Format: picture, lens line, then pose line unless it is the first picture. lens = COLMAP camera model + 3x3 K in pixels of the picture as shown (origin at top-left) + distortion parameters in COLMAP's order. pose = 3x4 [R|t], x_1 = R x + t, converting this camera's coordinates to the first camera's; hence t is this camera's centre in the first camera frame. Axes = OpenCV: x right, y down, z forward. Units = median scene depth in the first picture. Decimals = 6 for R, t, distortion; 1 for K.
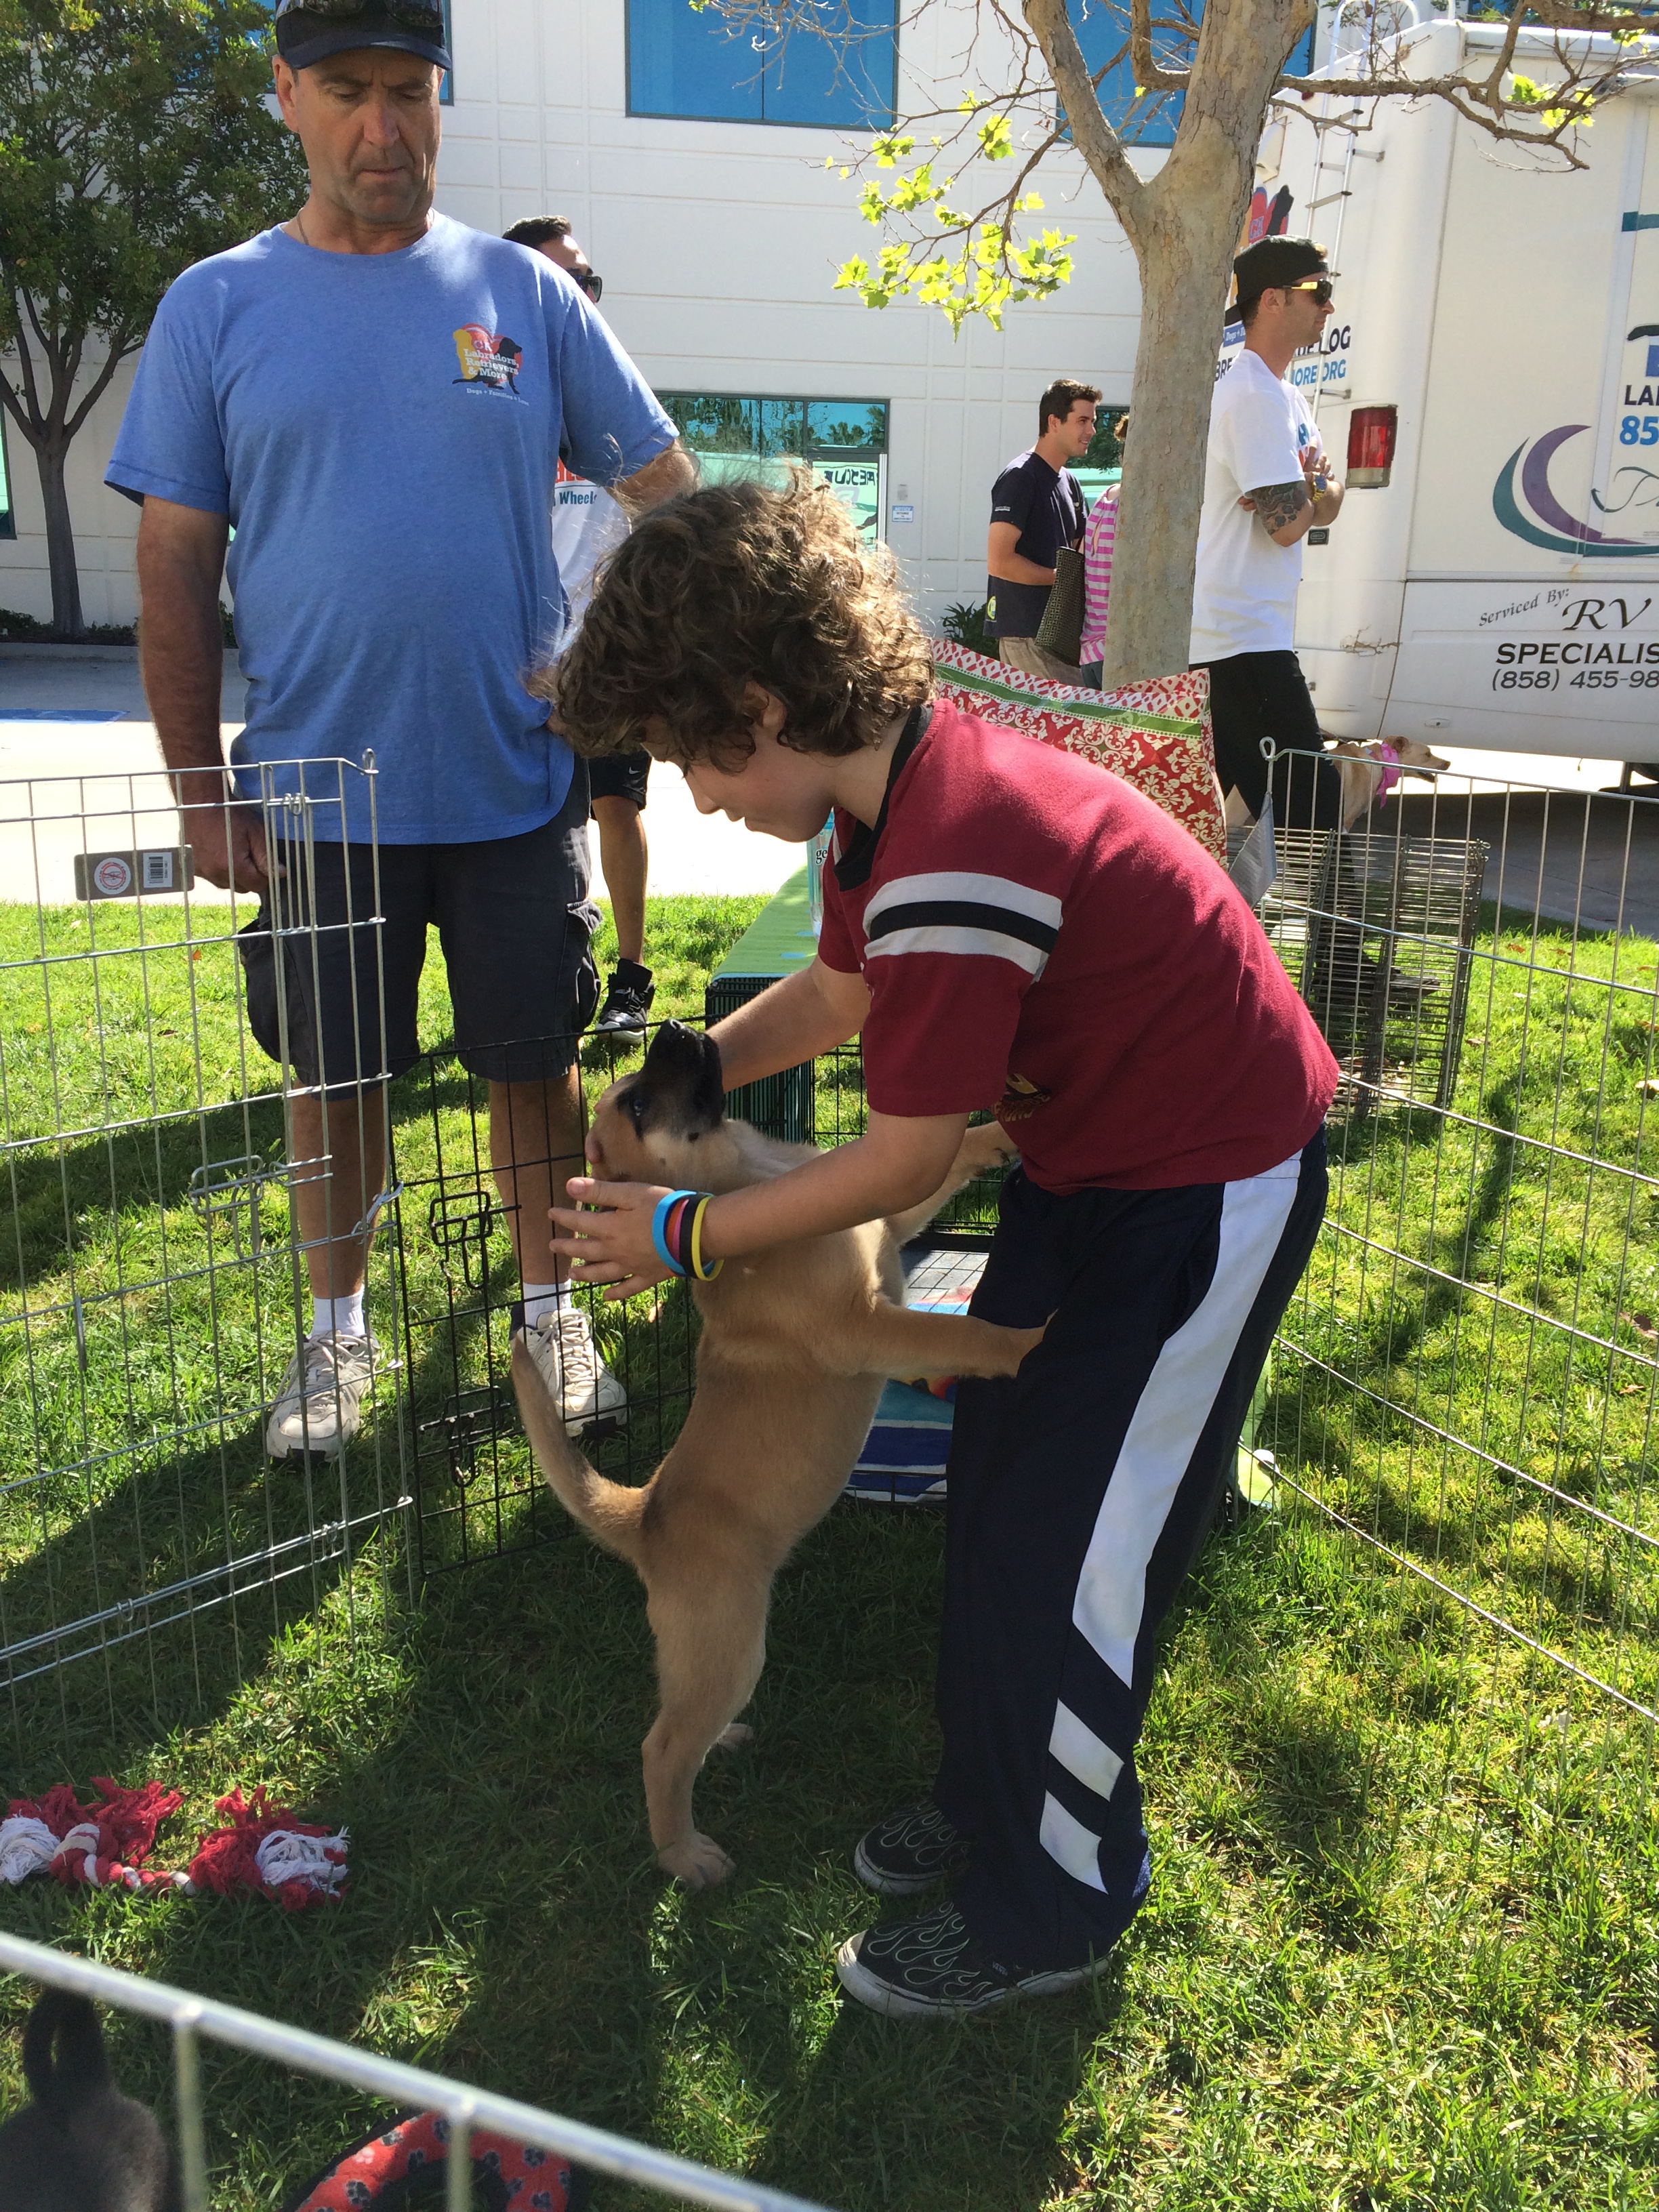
lens RADIAL K [[1903.3, 0, 822.1], [0, 1903.3, 1049.4], [0, 0, 1]] dist [0.075137, -0.086134]
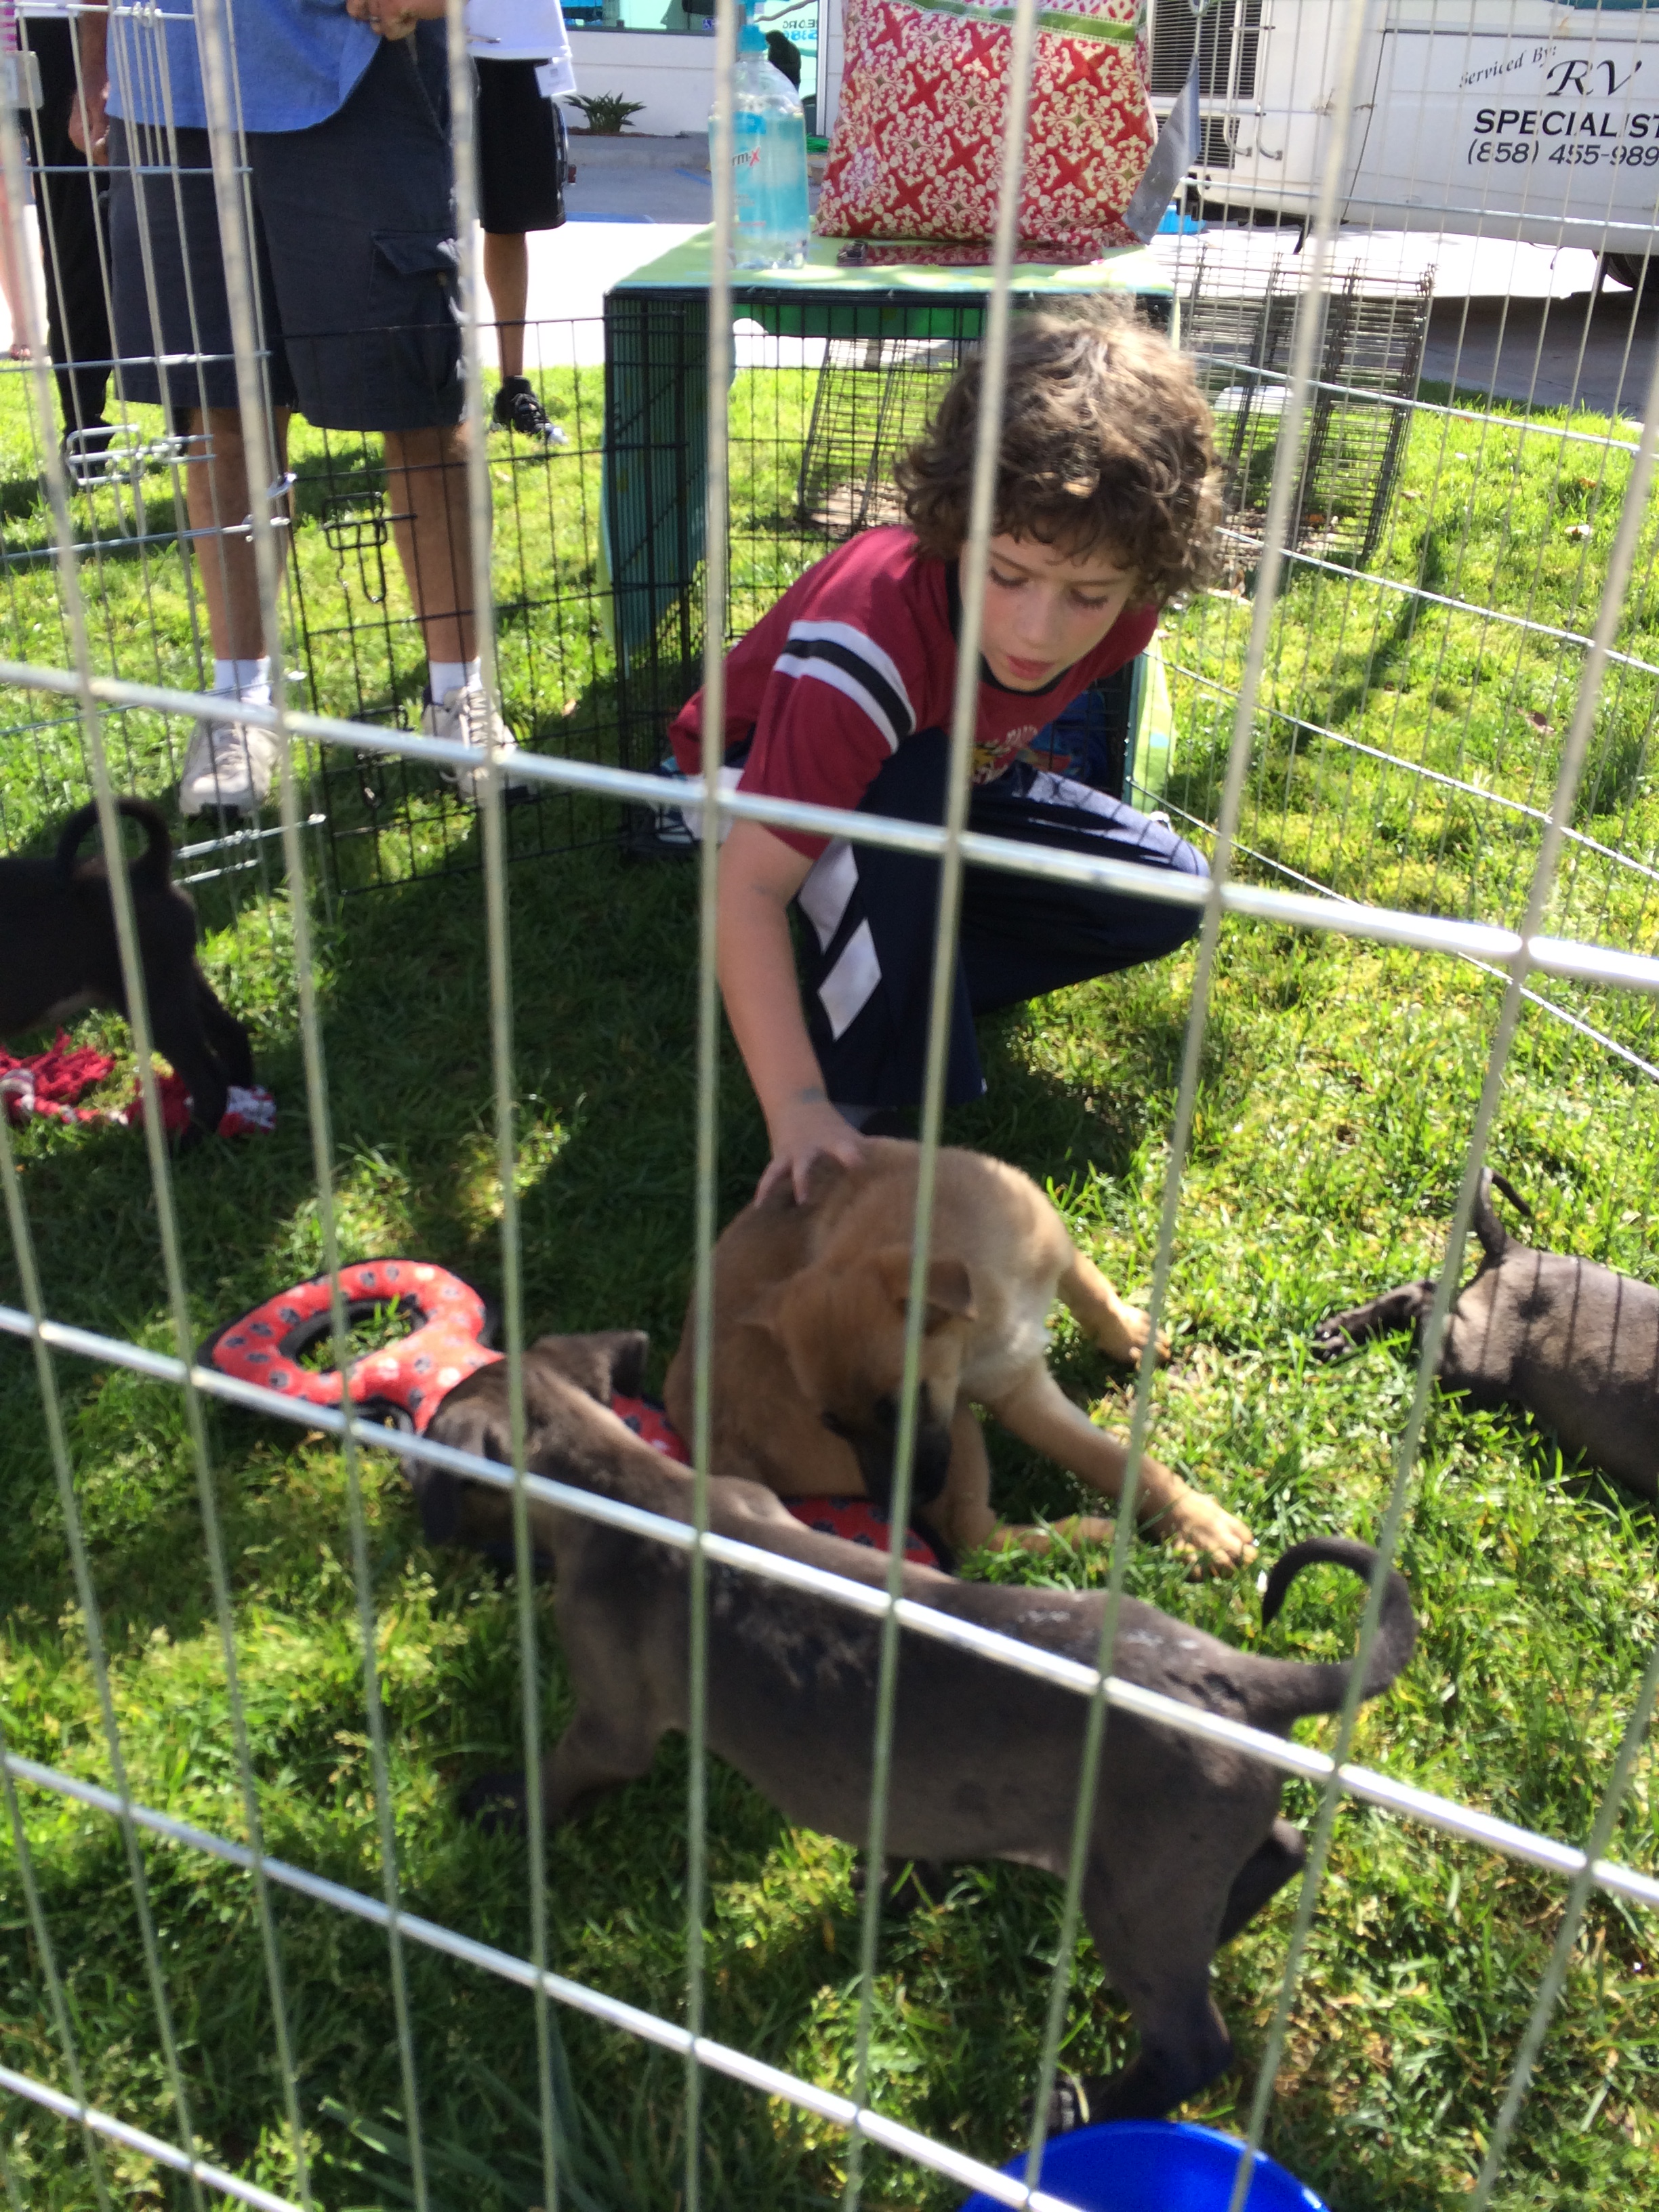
lens RADIAL K [[1903.3, 0, 828.2], [0, 1903.3, 1069.2], [0, 0, 1]] dist [0.075137, -0.086134]
pose [[0.999373, 0.000266, 0.035392, 0.015465], [-0.008509, 0.972453, 0.232945, 0.102396], [-0.034355, -0.233100, 0.971846, -0.024850]]
